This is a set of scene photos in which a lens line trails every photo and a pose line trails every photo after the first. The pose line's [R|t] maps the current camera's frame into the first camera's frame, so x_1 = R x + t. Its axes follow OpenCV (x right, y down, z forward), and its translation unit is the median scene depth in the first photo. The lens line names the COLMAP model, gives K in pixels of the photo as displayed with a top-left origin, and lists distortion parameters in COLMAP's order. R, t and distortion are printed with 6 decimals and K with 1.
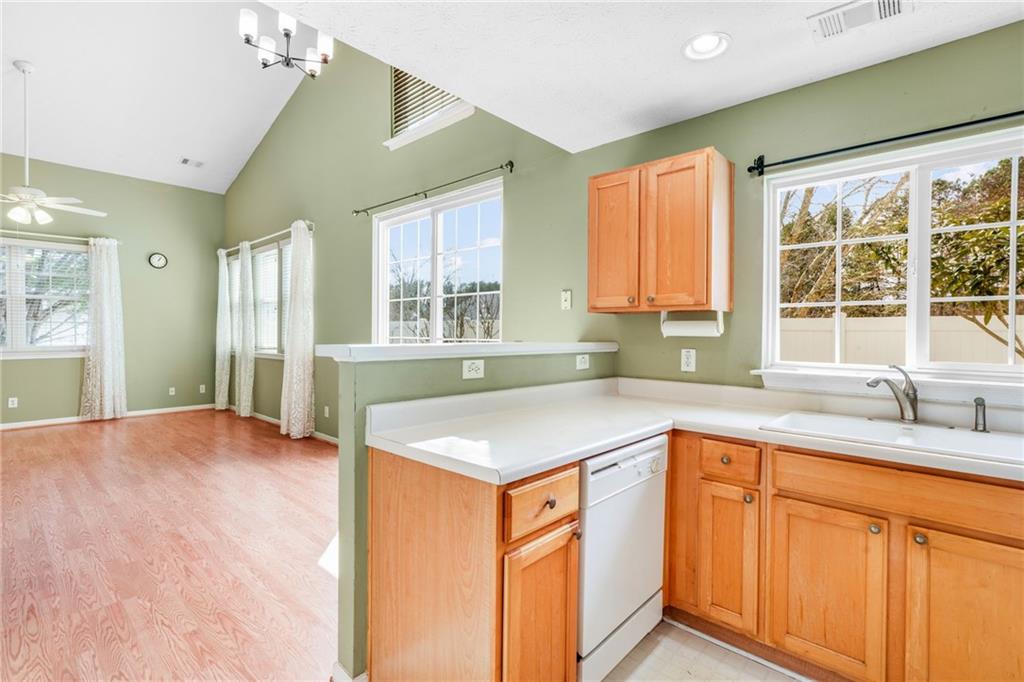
lens RADIAL K [[475.9, 0, 507.5], [0, 475.9, 335.5], [0, 0, 1]] dist [-0.008445, 0.003863]
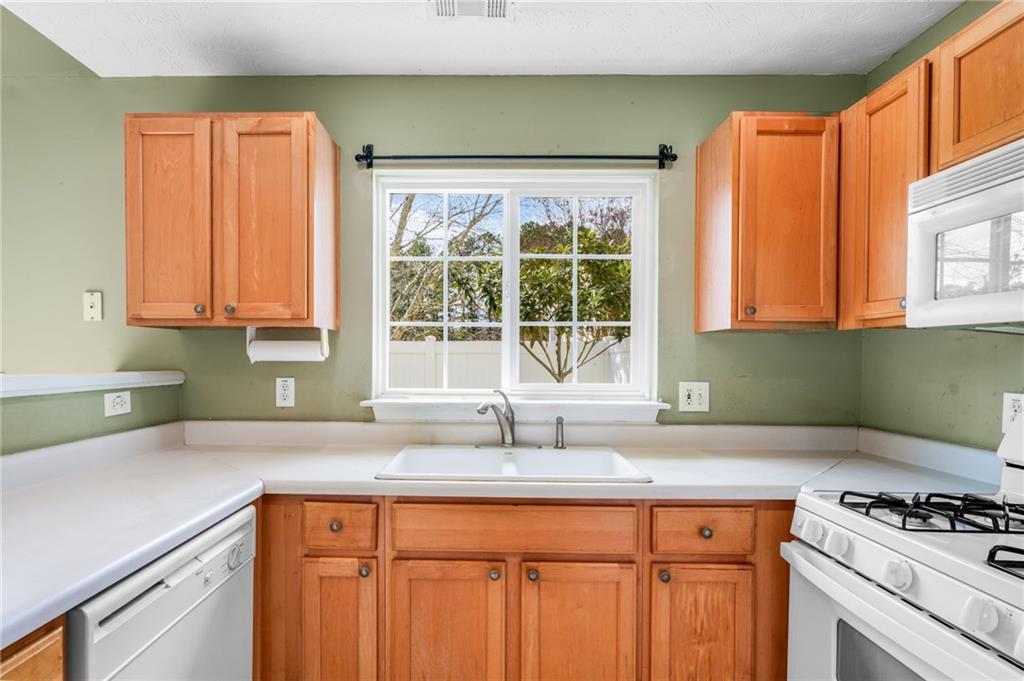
lens RADIAL K [[506.0, 0, 482.6], [0, 506.0, 365.6], [0, 0, 1]] dist [-0.015361, 0.006133]
pose [[0.746158, -0.016672, 0.665560, 0.084649], [0.007378, 0.999832, 0.016773, -0.002593], [-0.665728, -0.007604, 0.746156, 0.200557]]
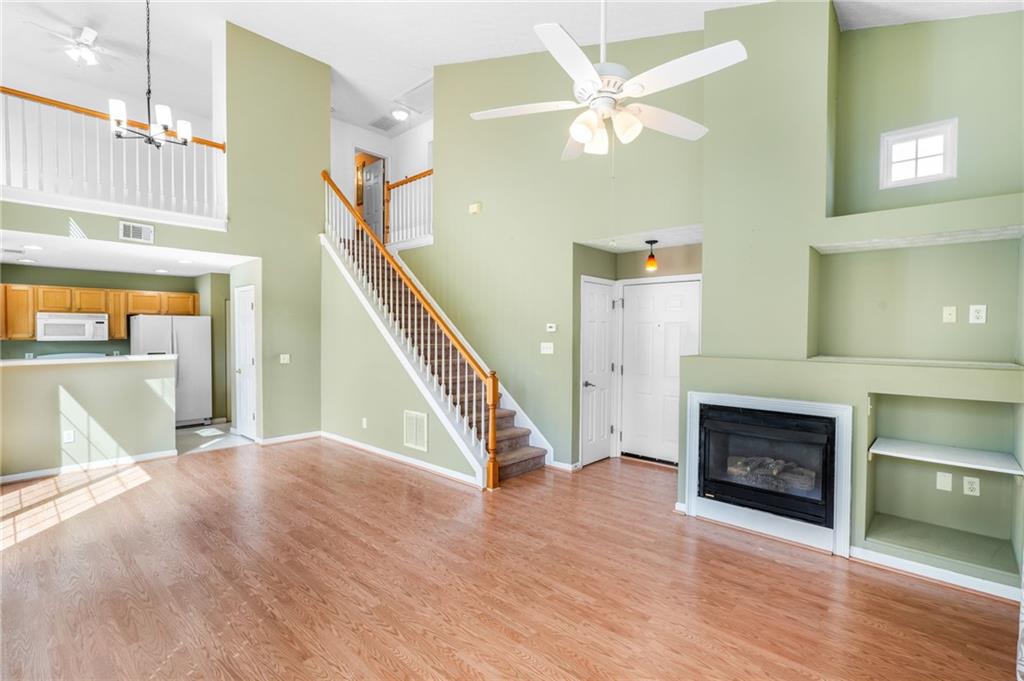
lens RADIAL K [[475.9, 0, 512.3], [0, 475.9, 341.1], [0, 0, 1]] dist [-0.008445, 0.003863]
pose [[-0.999952, -0.008429, -0.004982, -1.976202], [-0.008556, 0.999620, 0.026186, -0.129793], [0.004760, 0.026227, -0.999645, 3.160696]]
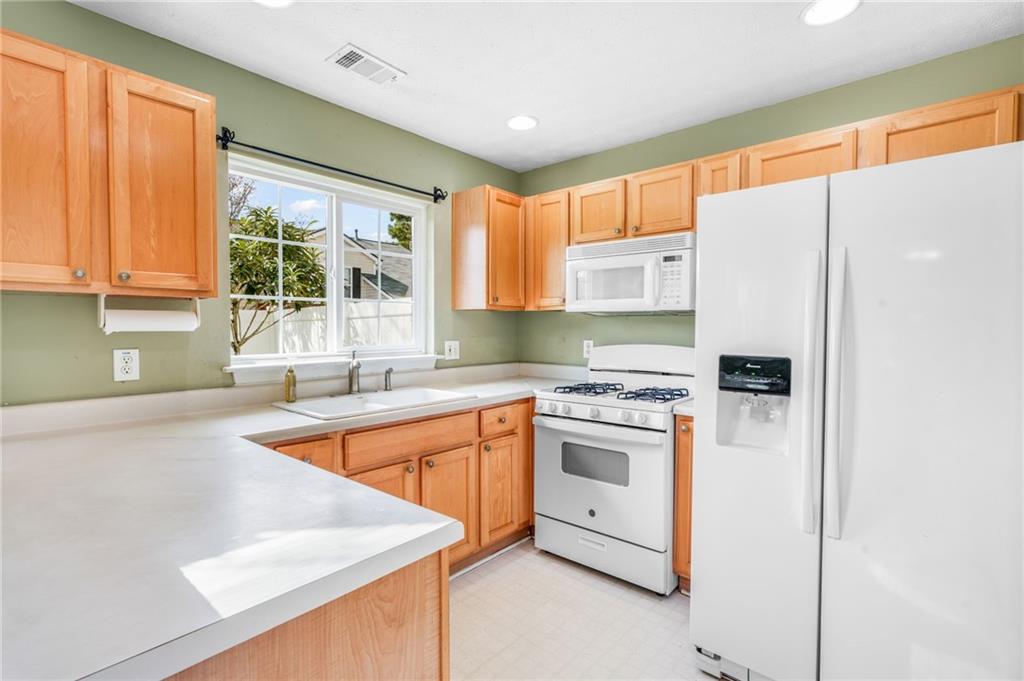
lens RADIAL K [[475.9, 0, 509.2], [0, 475.9, 339.7], [0, 0, 1]] dist [-0.008445, 0.003863]
pose [[-0.027508, -0.039194, 0.998853, -0.385252], [0.007150, 0.999198, 0.039404, -0.011224], [-0.999596, 0.008226, -0.027205, 0.493299]]
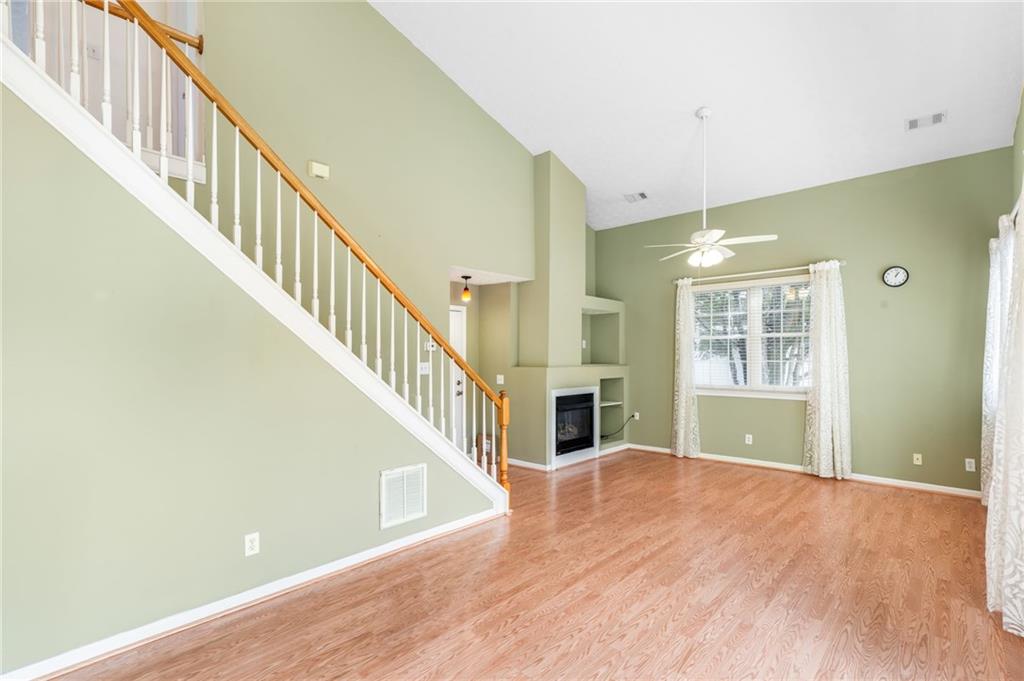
lens RADIAL K [[475.9, 0, 507.6], [0, 475.9, 357.1], [0, 0, 1]] dist [-0.008445, 0.003863]
pose [[-0.003485, -0.001181, -0.999993, -0.006427], [-0.006935, 0.999975, -0.001157, -0.086858], [0.999970, 0.006931, -0.003493, 1.244816]]
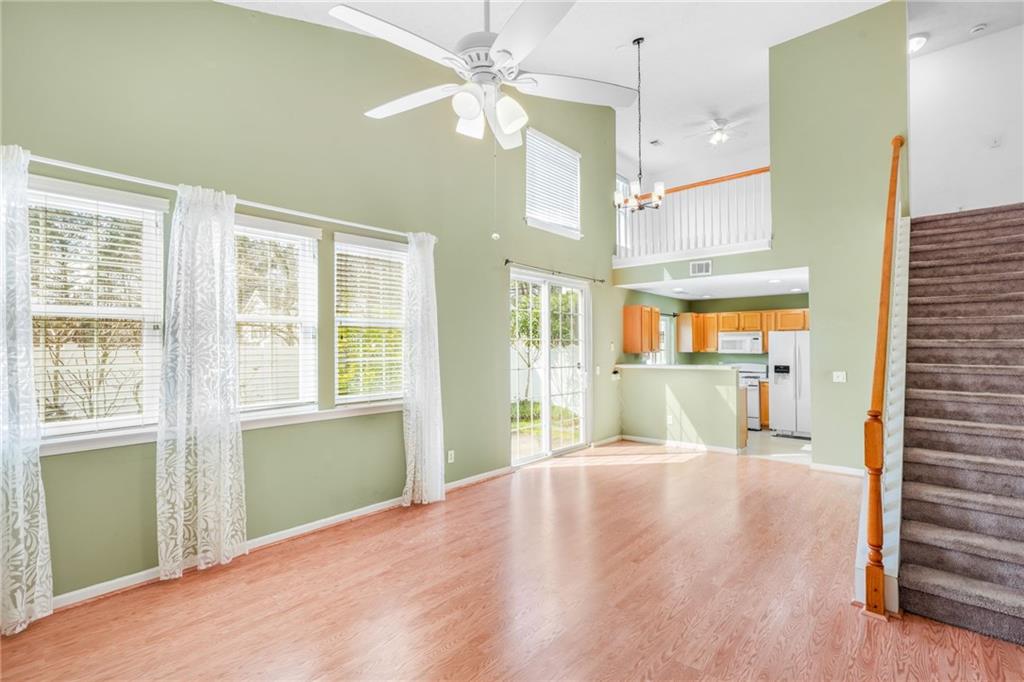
lens RADIAL K [[475.9, 0, 505.6], [0, 475.9, 341.0], [0, 0, 1]] dist [-0.008445, 0.003863]
pose [[-0.015045, 0.007044, 0.999862, -3.036411], [0.010783, 0.999918, -0.006882, -0.125112], [-0.999829, 0.010678, -0.015119, 2.123987]]
